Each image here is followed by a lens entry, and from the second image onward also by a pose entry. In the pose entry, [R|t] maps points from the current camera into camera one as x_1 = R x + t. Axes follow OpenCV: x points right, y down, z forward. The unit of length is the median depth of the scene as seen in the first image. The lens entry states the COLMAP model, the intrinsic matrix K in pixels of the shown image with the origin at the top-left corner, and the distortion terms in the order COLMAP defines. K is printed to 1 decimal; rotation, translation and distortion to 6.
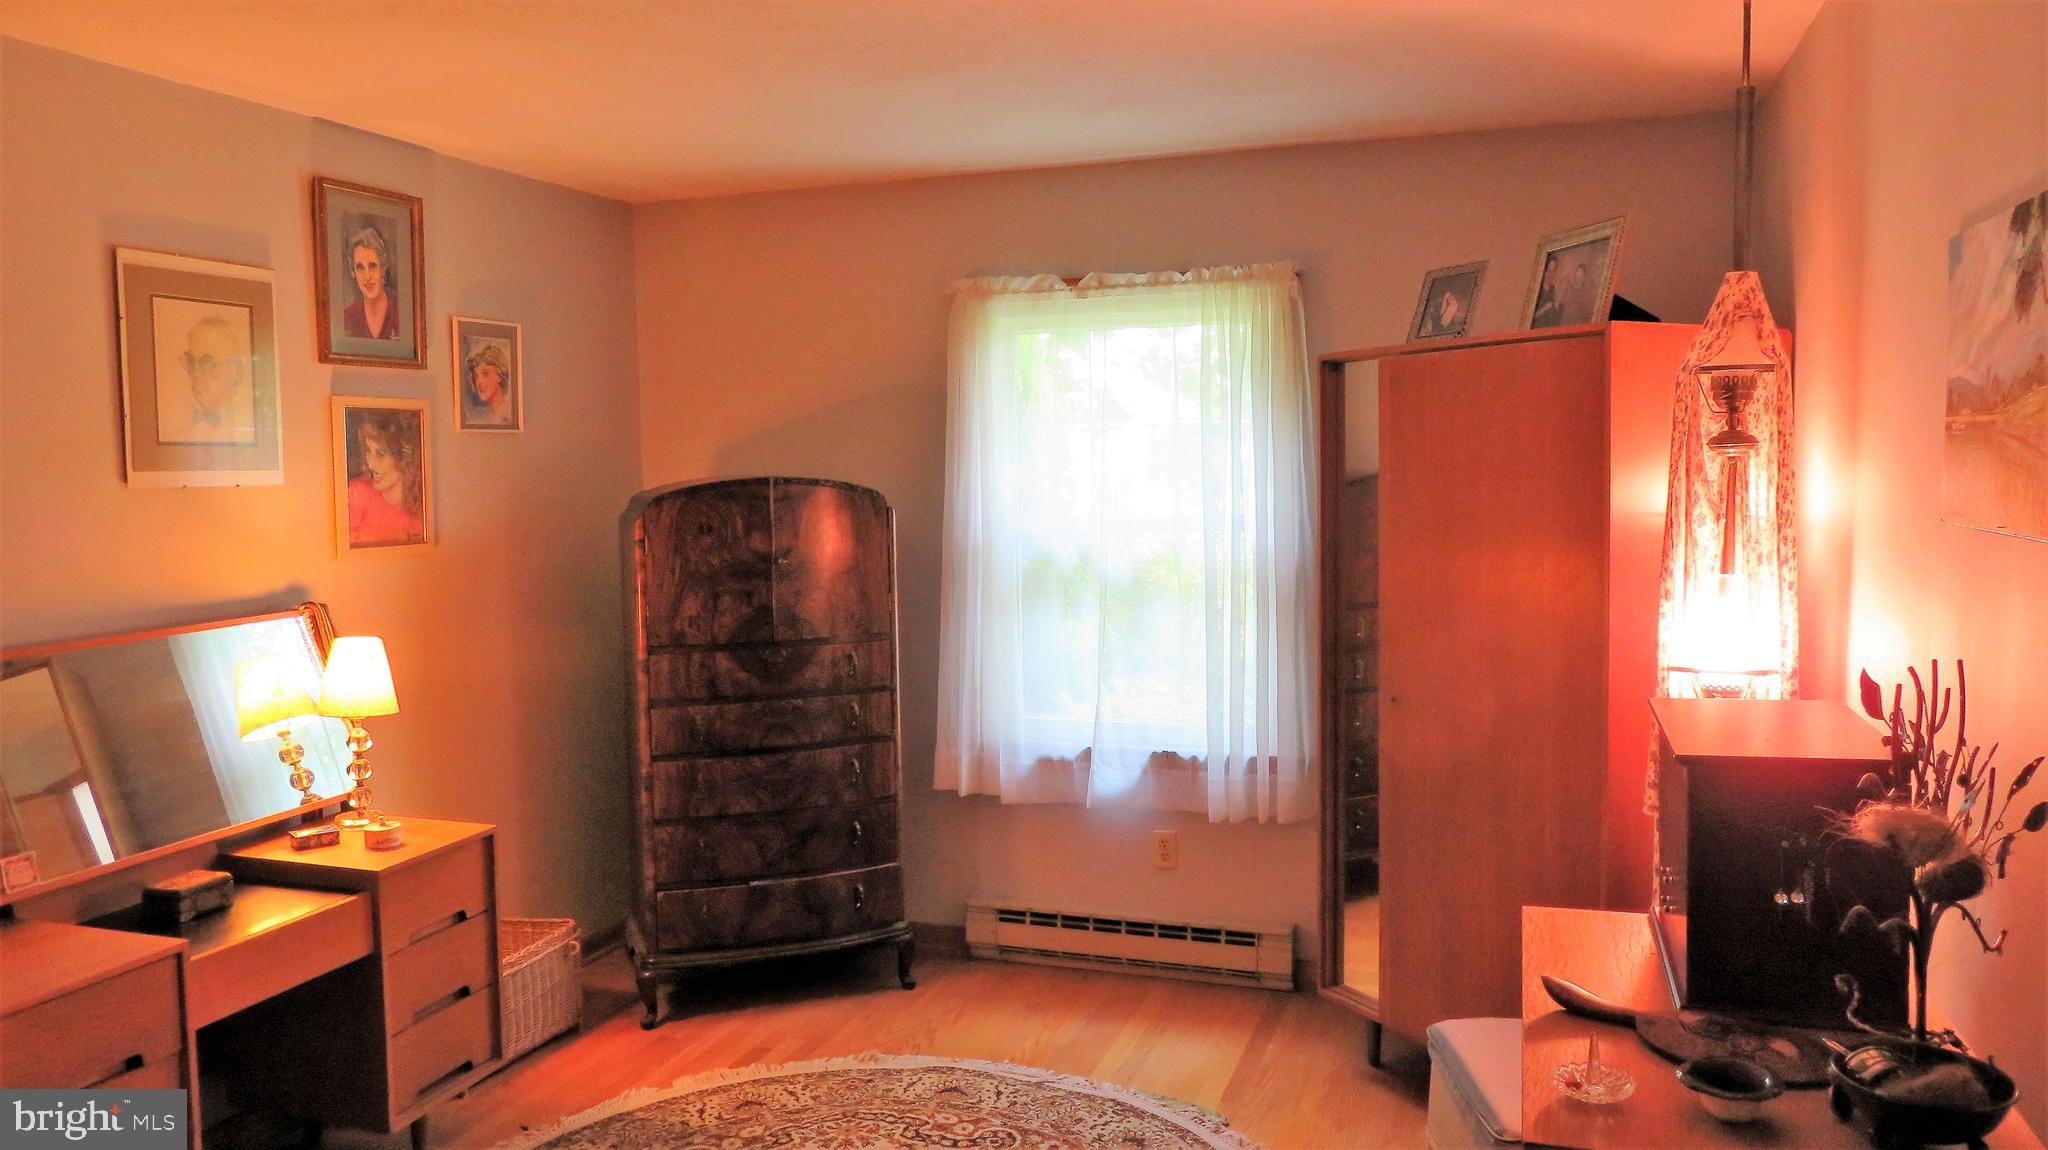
lens RADIAL K [[1457.2, 0, 1022.9], [0, 1457.2, 570.1], [0, 0, 1]] dist [-0.007284, 0.000185]
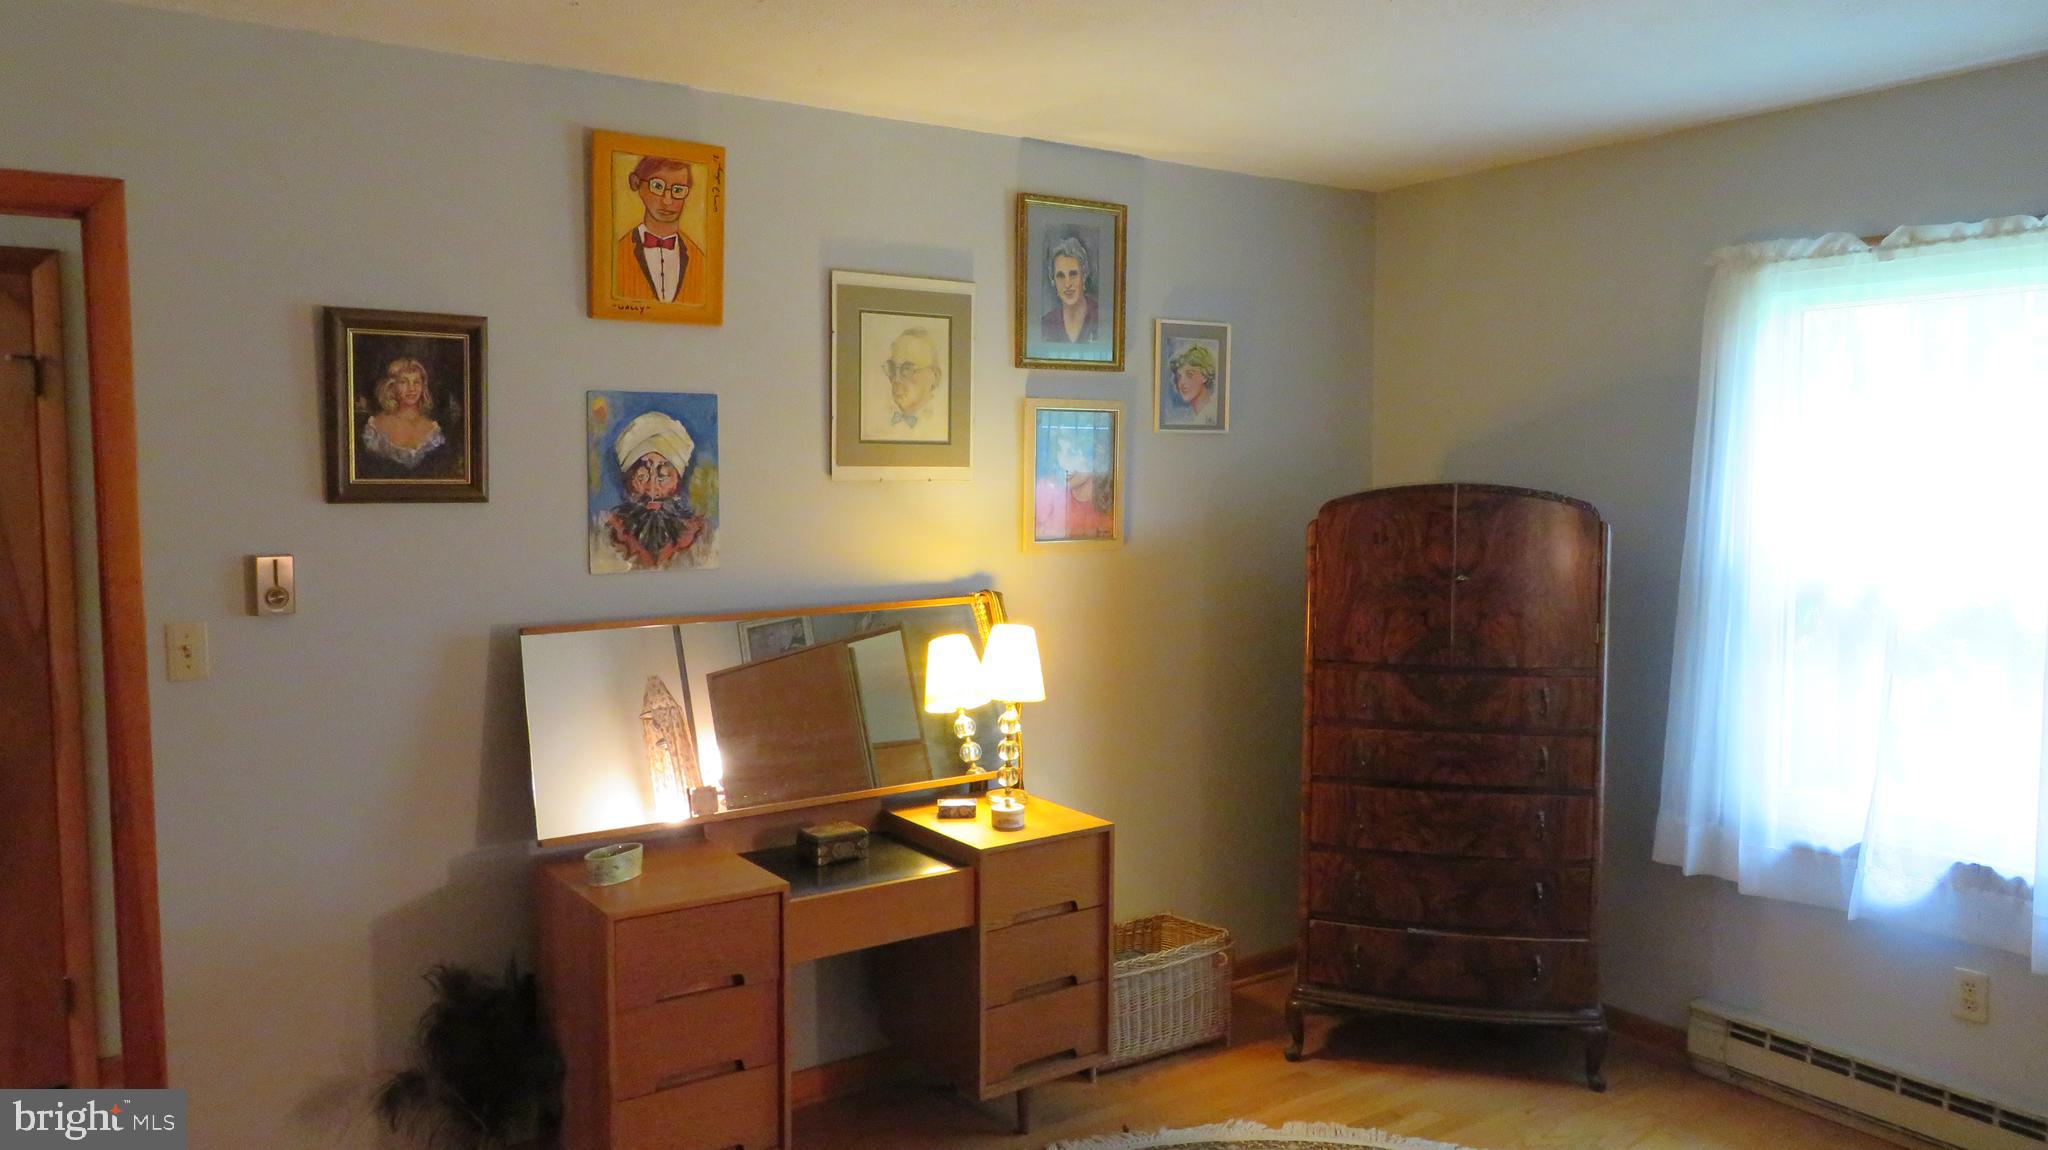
lens RADIAL K [[1459.4, 0, 1017.6], [0, 1459.4, 572.6], [0, 0, 1]] dist [-0.014832, 0.011189]
pose [[0.806801, 0.057768, -0.587992, 0.139199], [-0.057415, 0.998164, 0.019285, -0.010979], [0.588026, 0.018201, 0.808637, 0.118808]]
